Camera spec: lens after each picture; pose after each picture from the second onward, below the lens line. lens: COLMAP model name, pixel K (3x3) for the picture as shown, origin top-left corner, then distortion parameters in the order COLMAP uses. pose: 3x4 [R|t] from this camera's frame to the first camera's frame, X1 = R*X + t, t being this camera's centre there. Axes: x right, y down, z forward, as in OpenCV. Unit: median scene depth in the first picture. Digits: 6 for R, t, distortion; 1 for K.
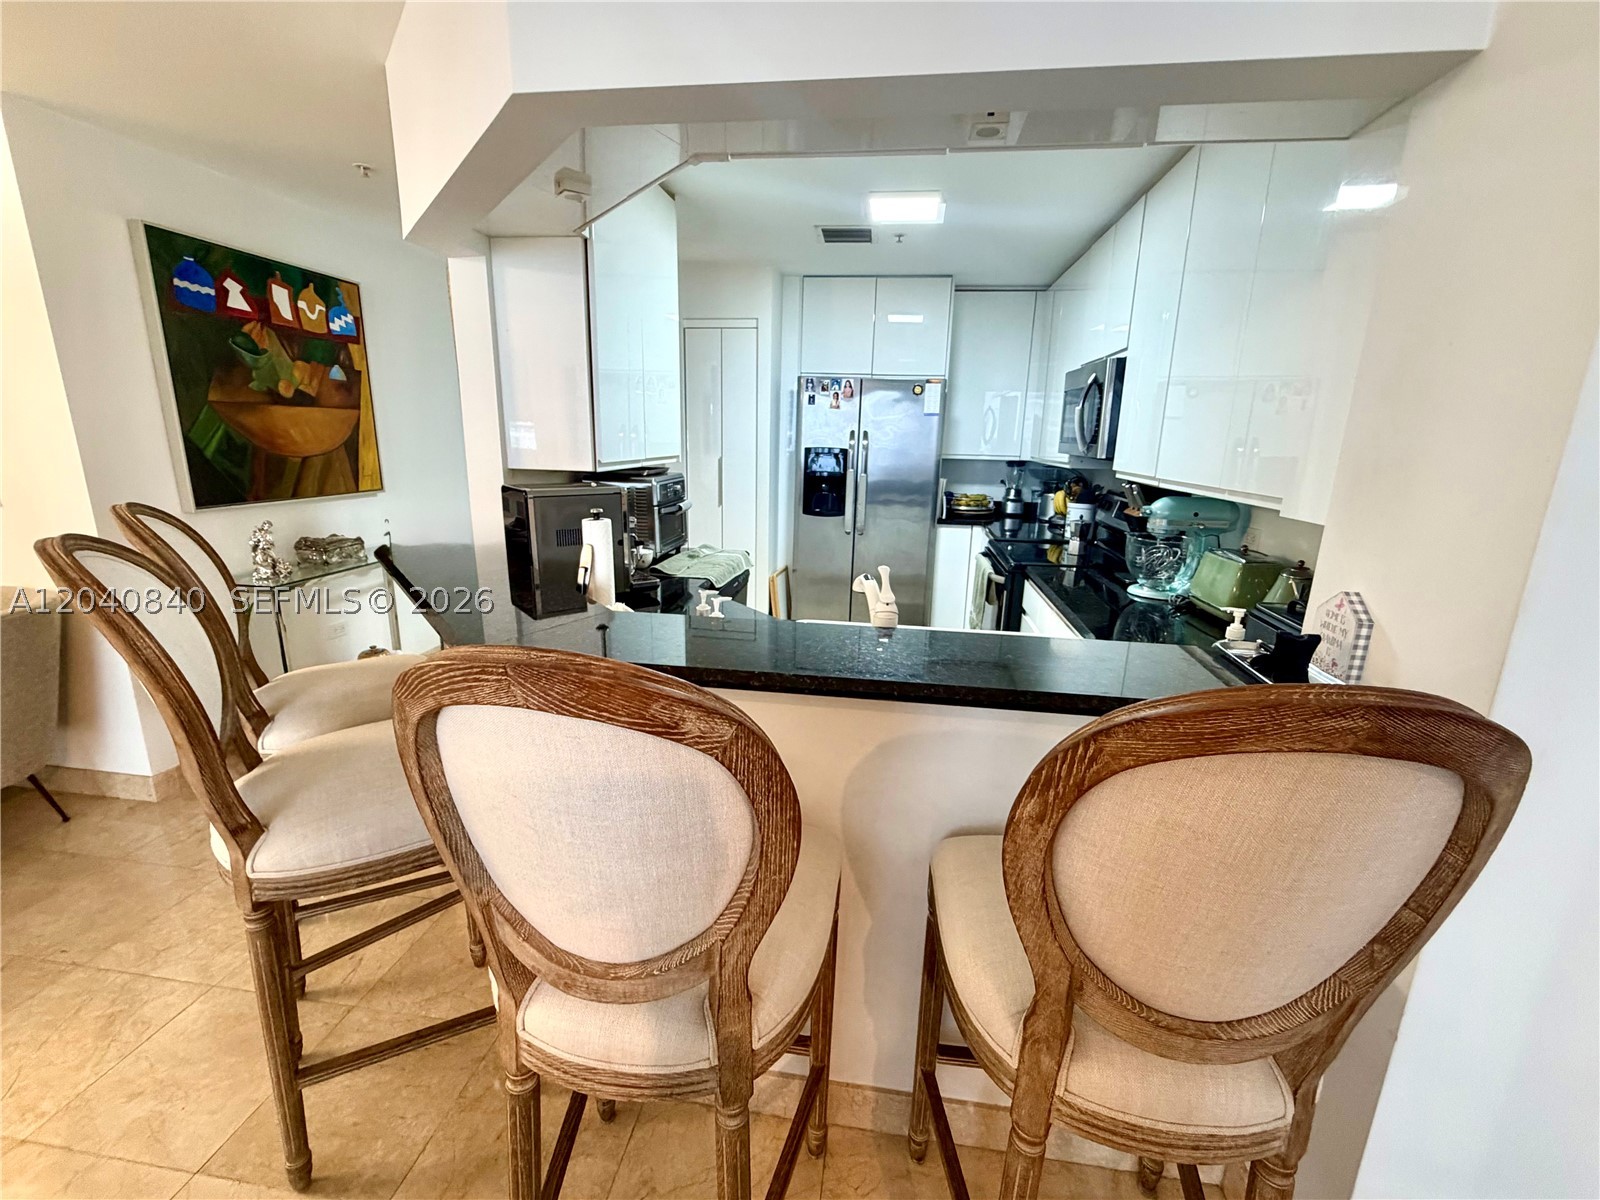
lens RADIAL K [[695.8, 0, 799.2], [0, 695.8, 602.3], [0, 0, 1]] dist [0.000674, 0.000104]
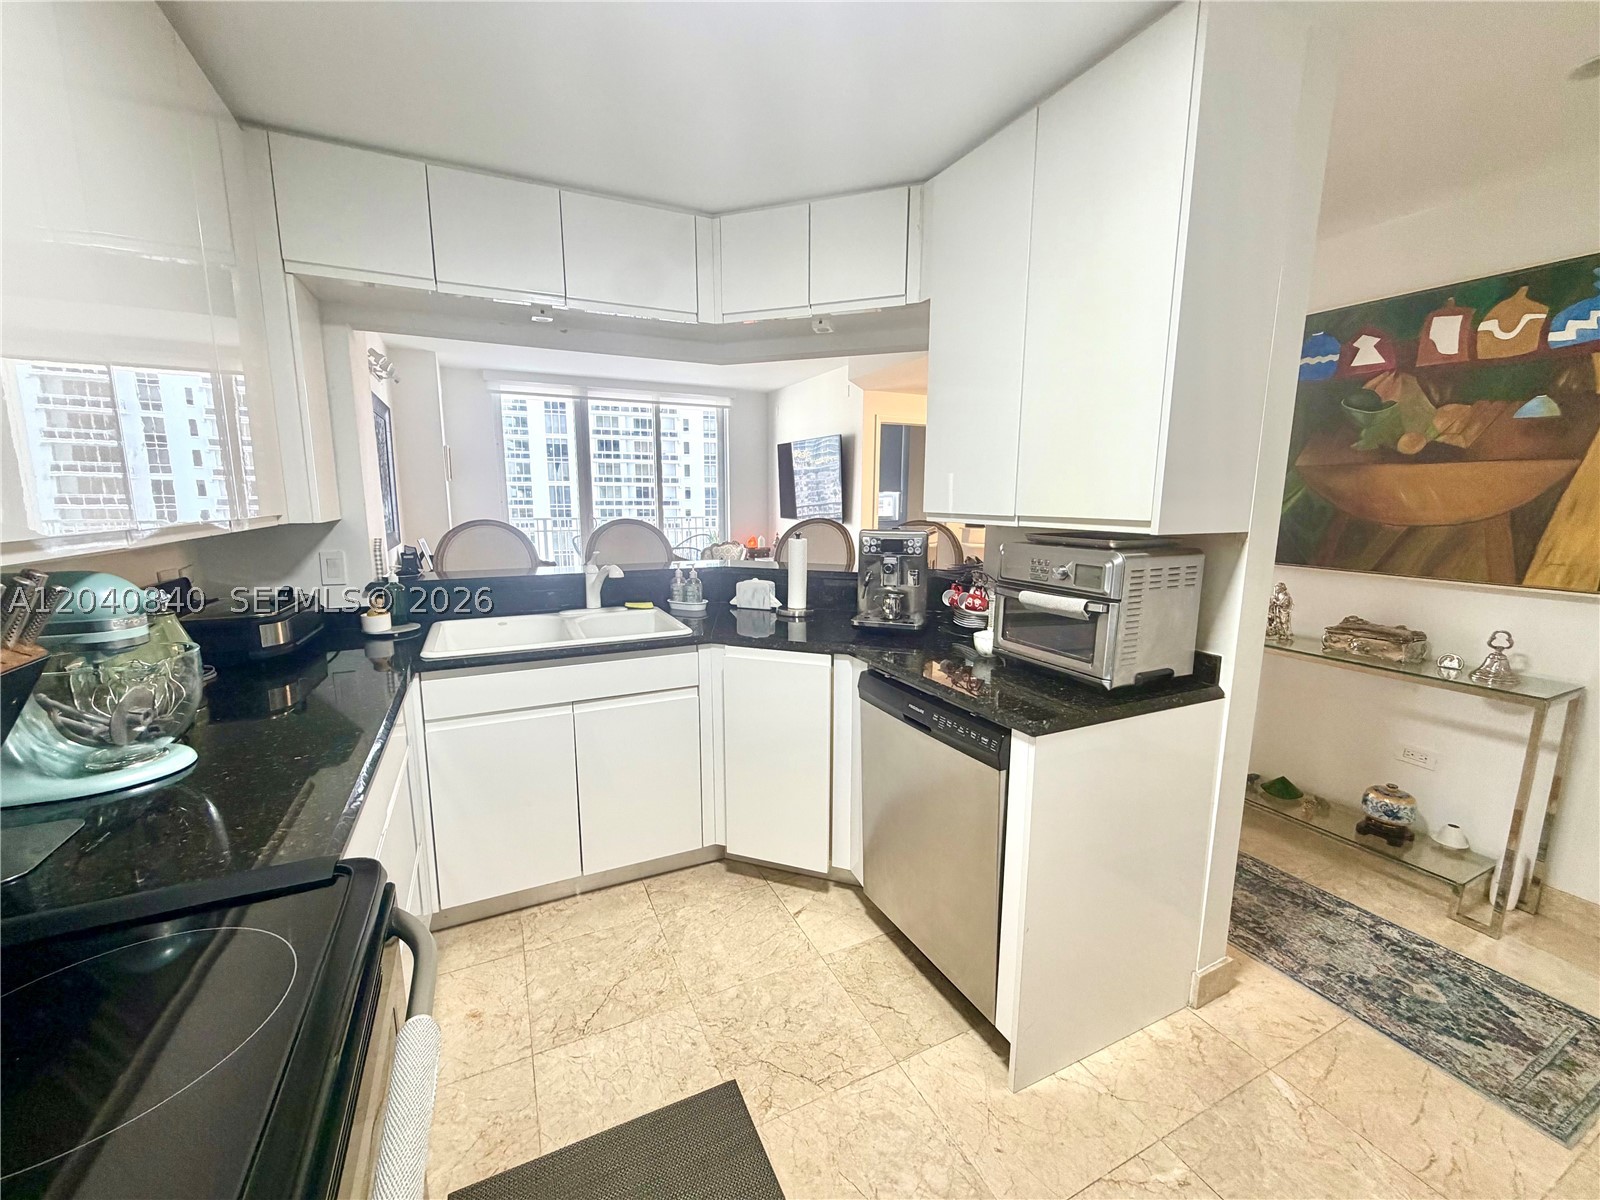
lens RADIAL K [[637.2, 0, 794.2], [0, 637.2, 597.6], [0, 0, 1]] dist [0.002319, 0.000104]
pose [[-0.819474, 0.064588, -0.569466, 0.302557], [-0.157010, 0.930314, 0.331456, -0.271807], [0.551190, 0.361032, -0.752227, 1.227690]]
